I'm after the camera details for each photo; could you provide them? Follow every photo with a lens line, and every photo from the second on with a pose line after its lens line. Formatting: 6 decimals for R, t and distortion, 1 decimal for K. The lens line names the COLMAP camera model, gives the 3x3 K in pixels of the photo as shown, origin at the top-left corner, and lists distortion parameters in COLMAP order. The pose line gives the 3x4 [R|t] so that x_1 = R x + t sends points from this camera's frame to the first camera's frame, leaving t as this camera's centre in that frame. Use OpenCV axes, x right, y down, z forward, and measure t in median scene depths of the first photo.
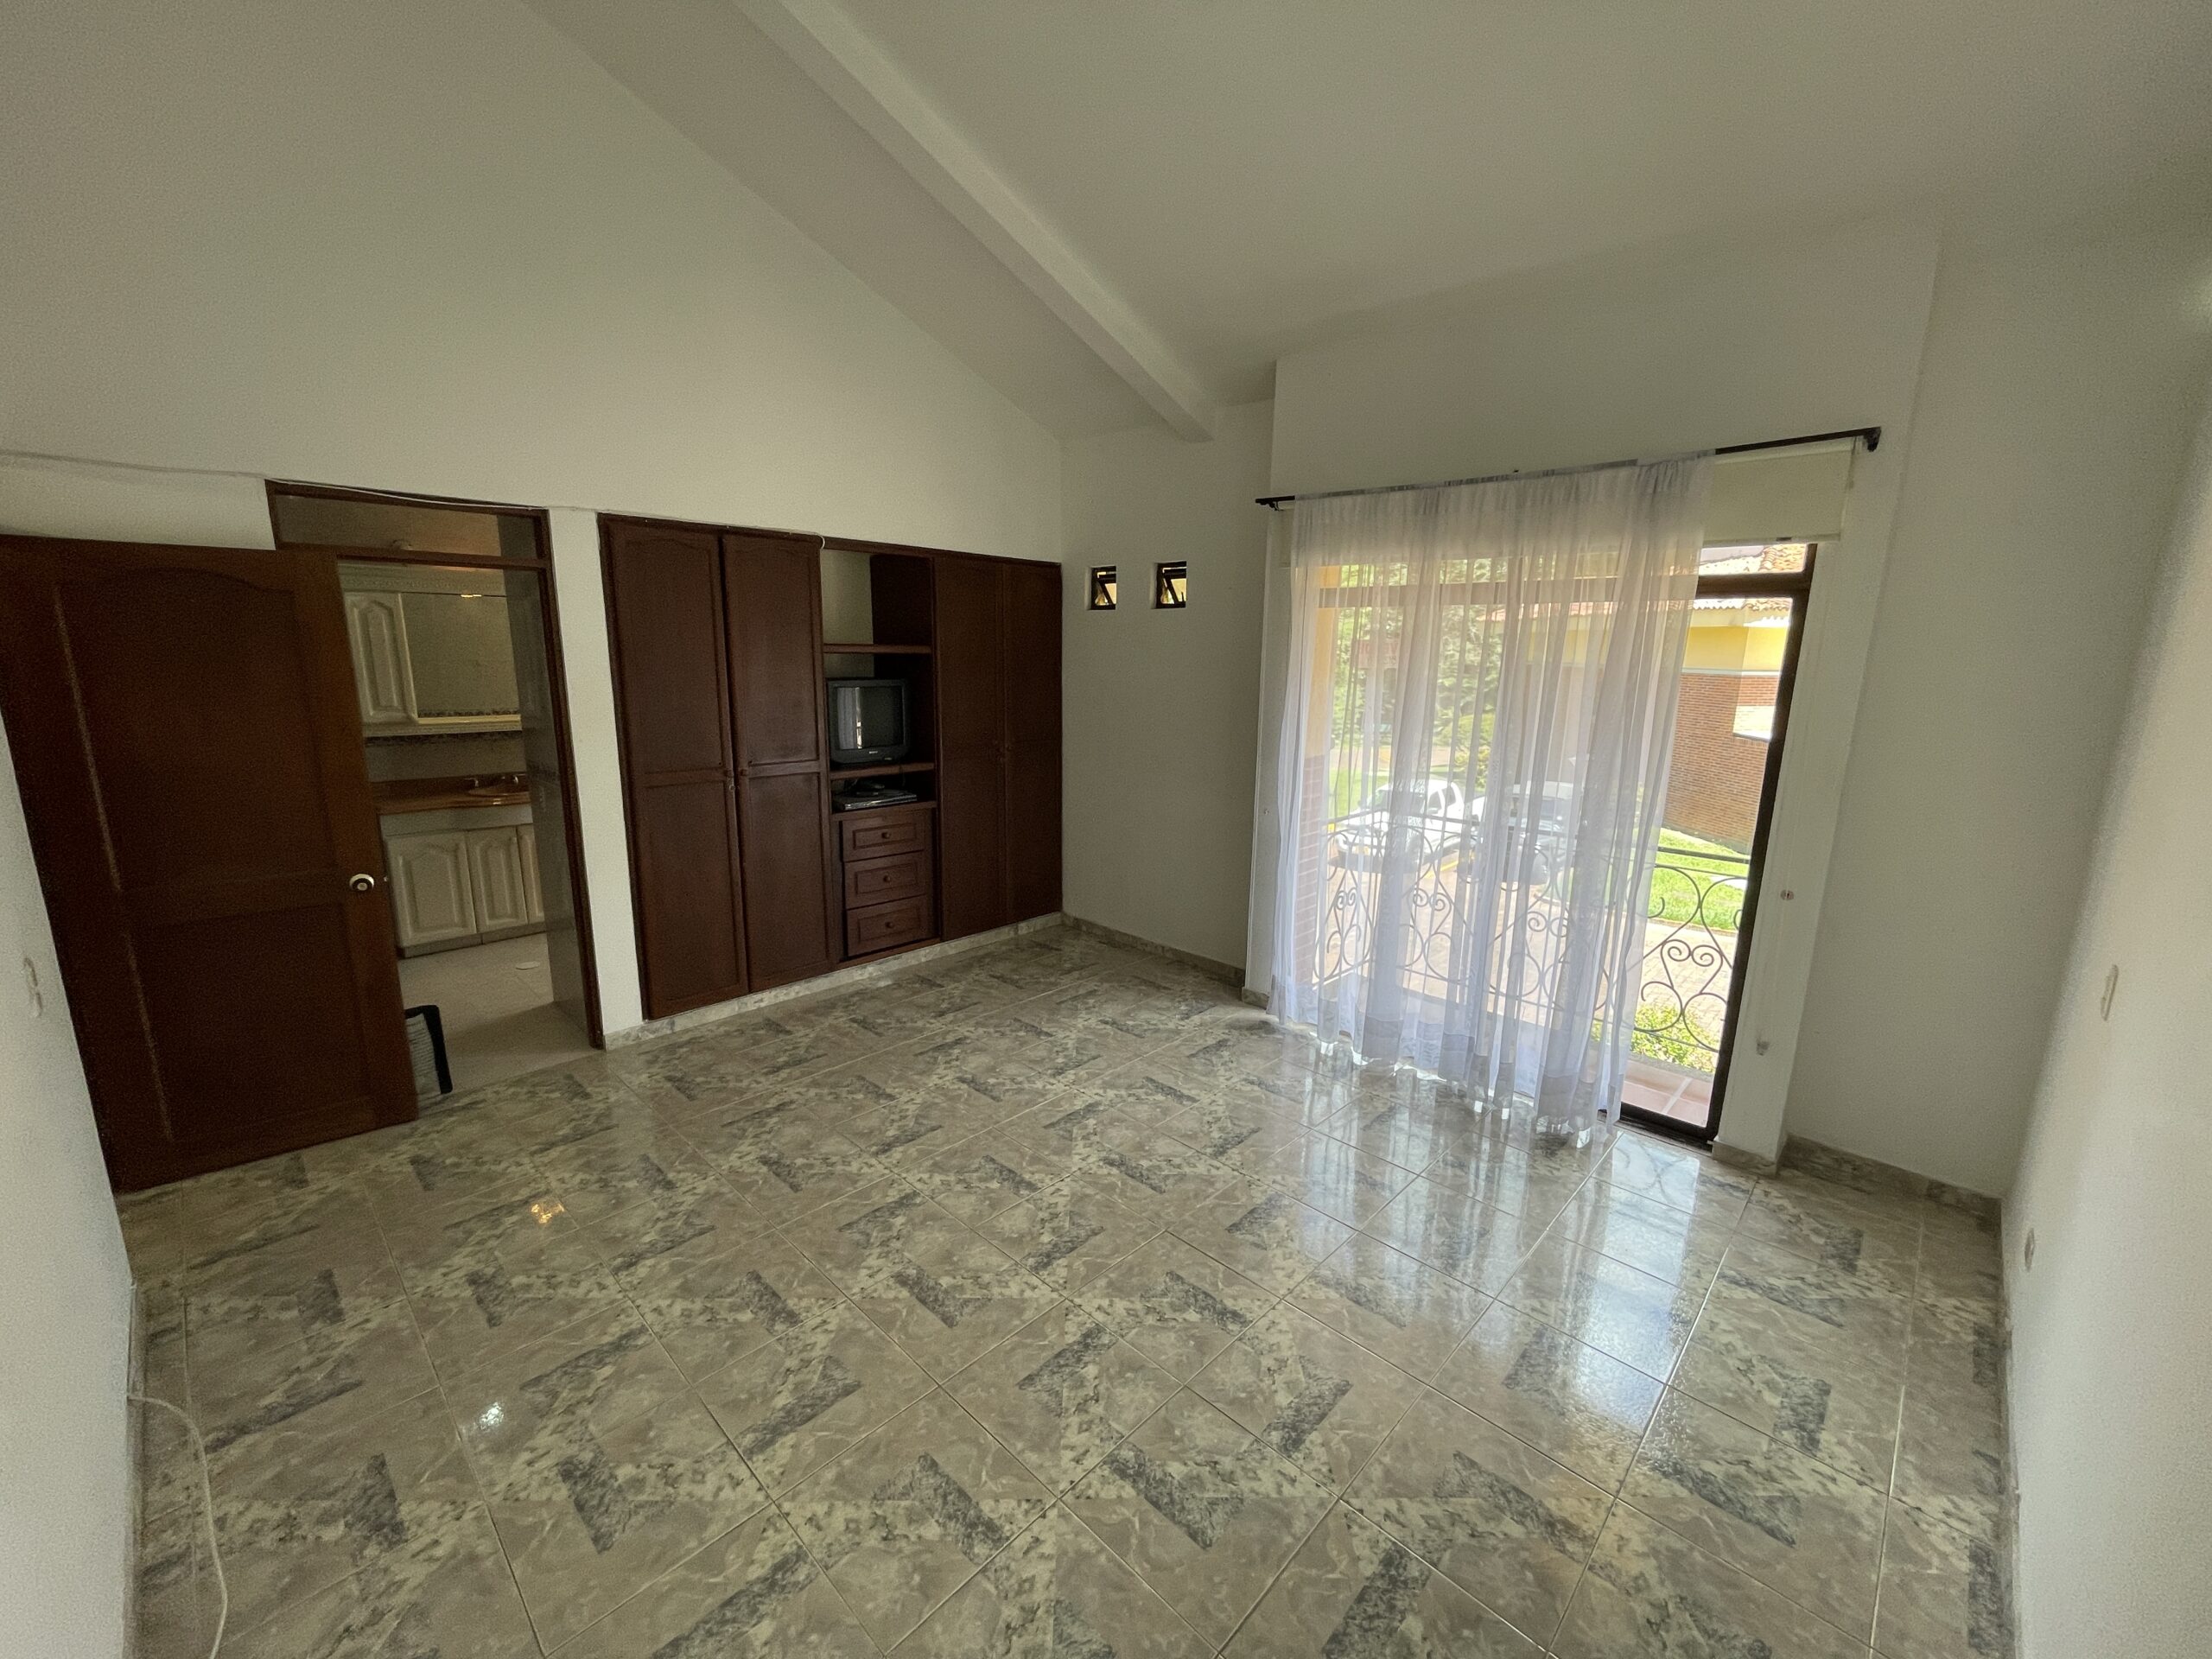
lens RADIAL K [[893.4, 0, 1105.5], [0, 893.4, 830.5], [0, 0, 1]] dist [-0.021656, 0.000749]
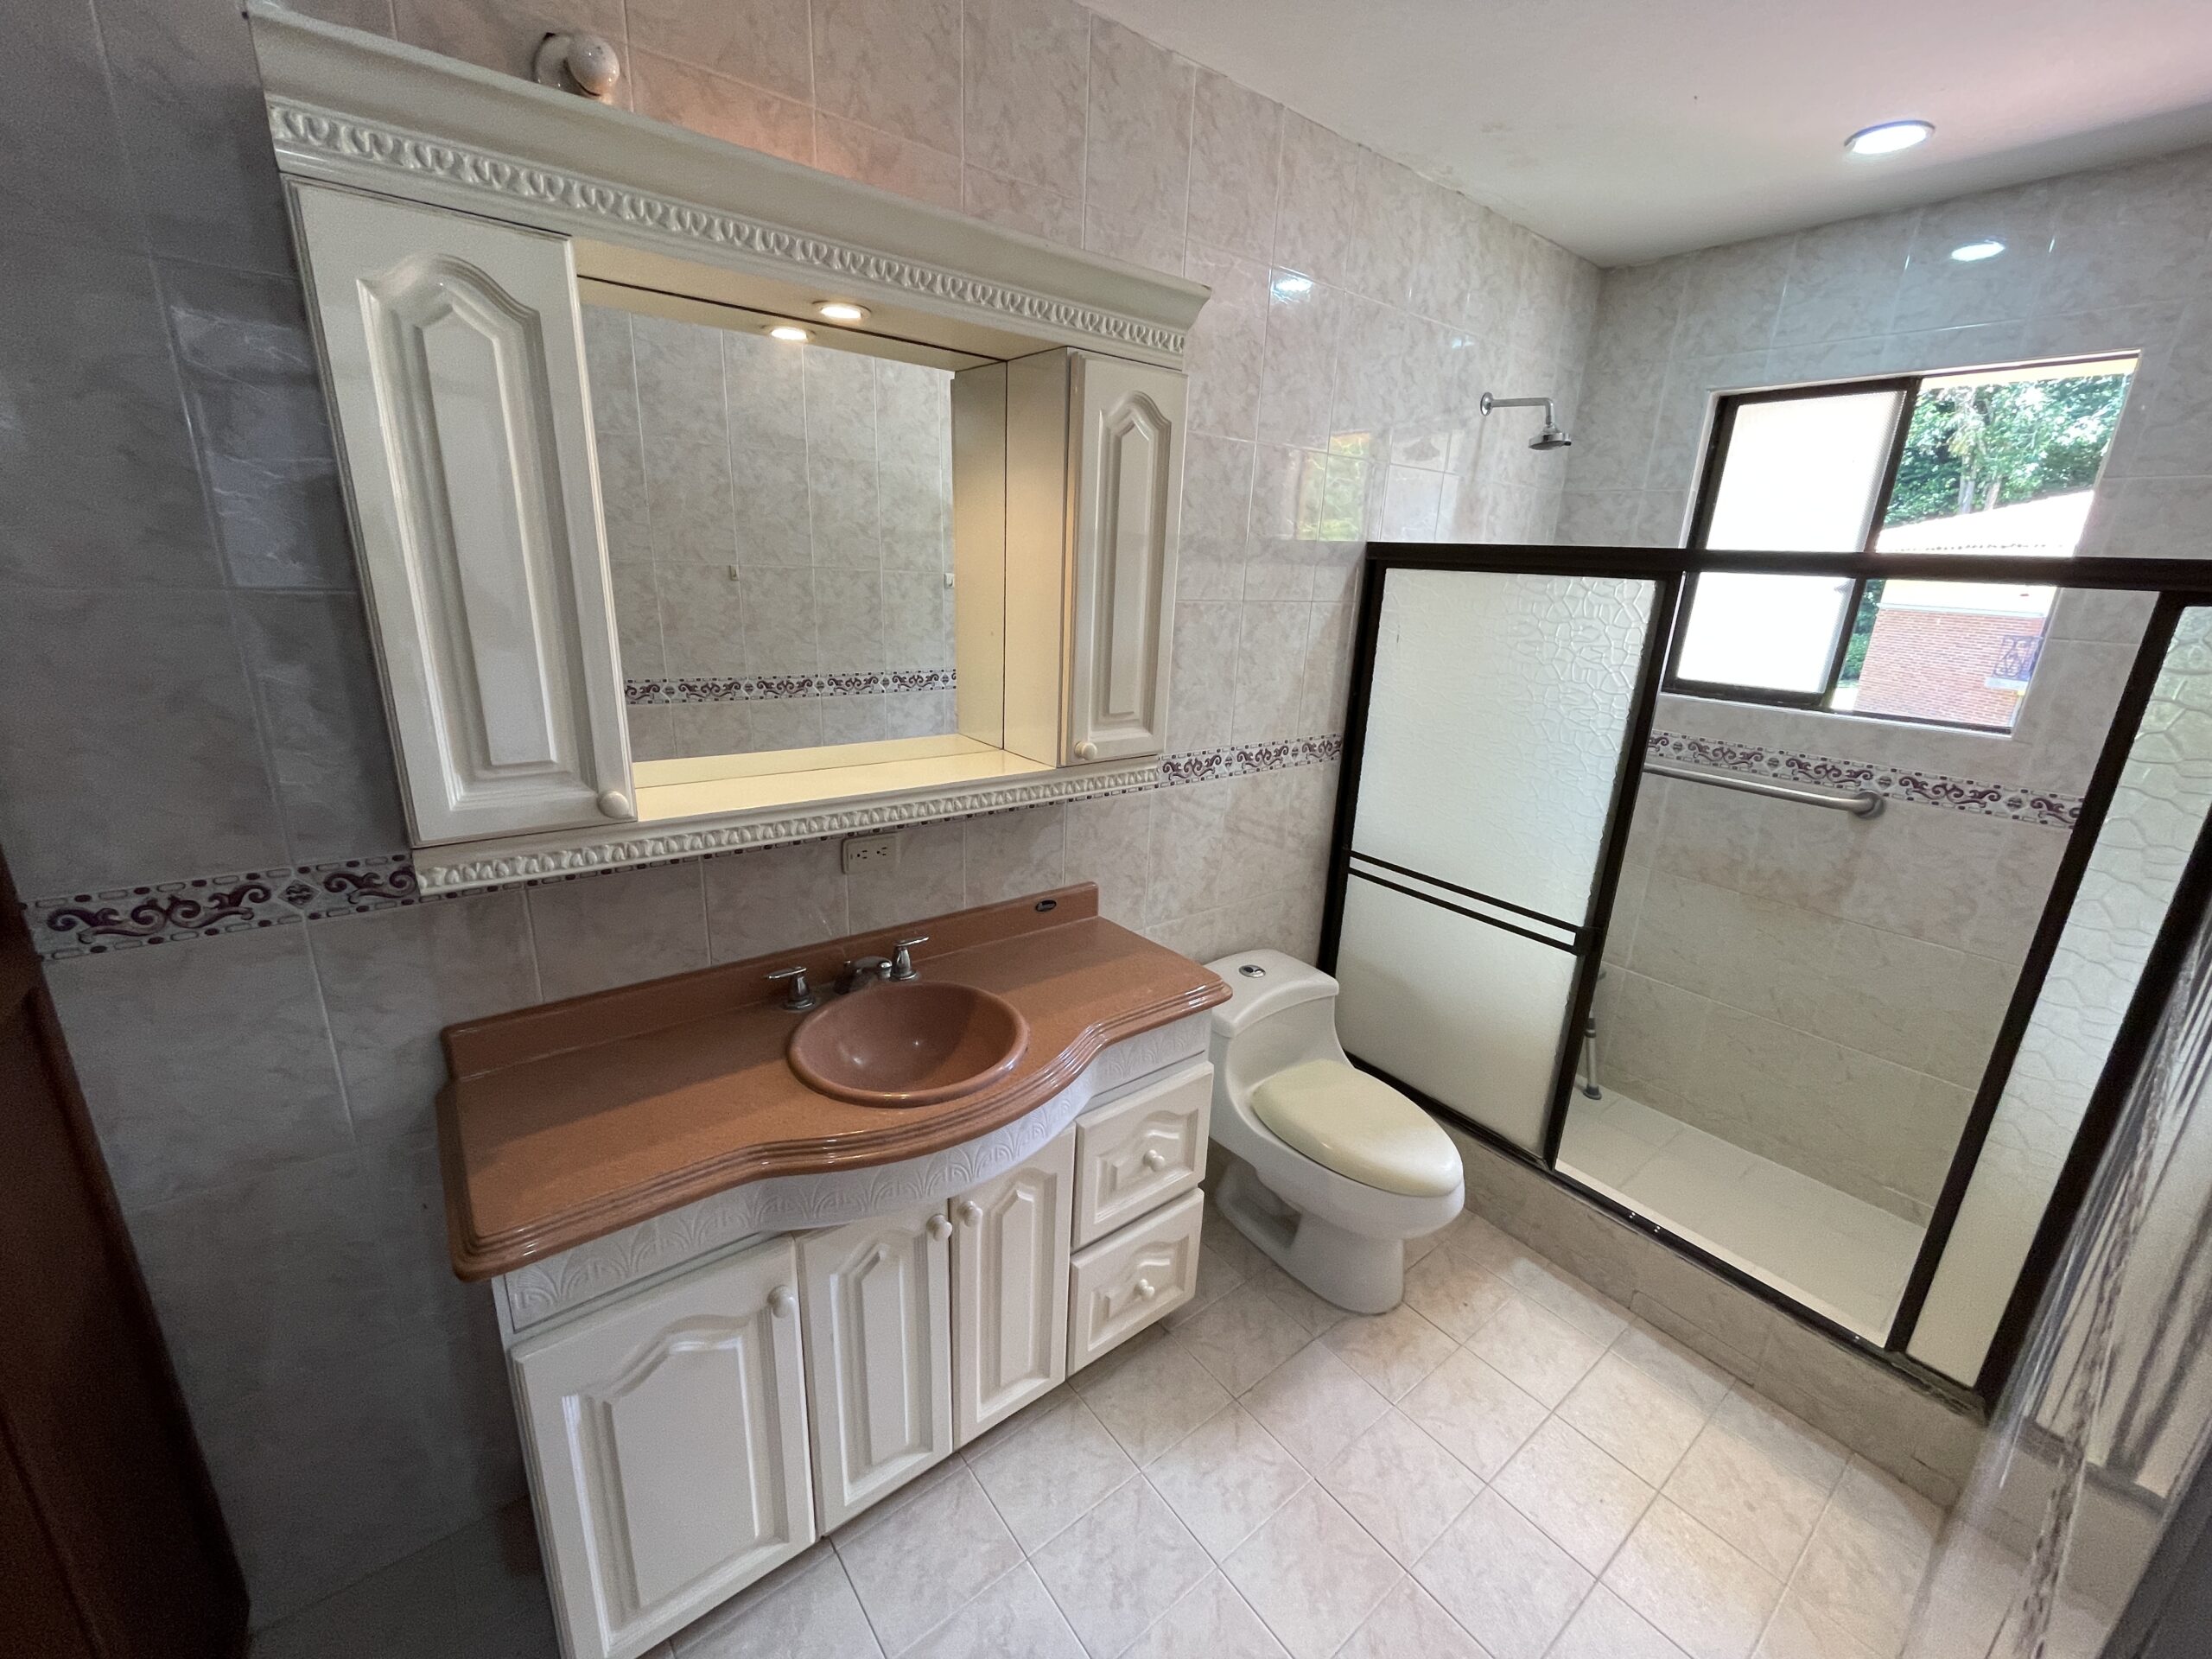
lens RADIAL K [[893.4, 0, 1106.0], [0, 893.4, 827.9], [0, 0, 1]] dist [-0.021656, 0.000749]
pose [[0.988550, 0.069363, -0.134003, -0.629945], [-0.058649, 0.994879, 0.082315, -0.153117], [0.139026, -0.073513, 0.987556, 0.789096]]
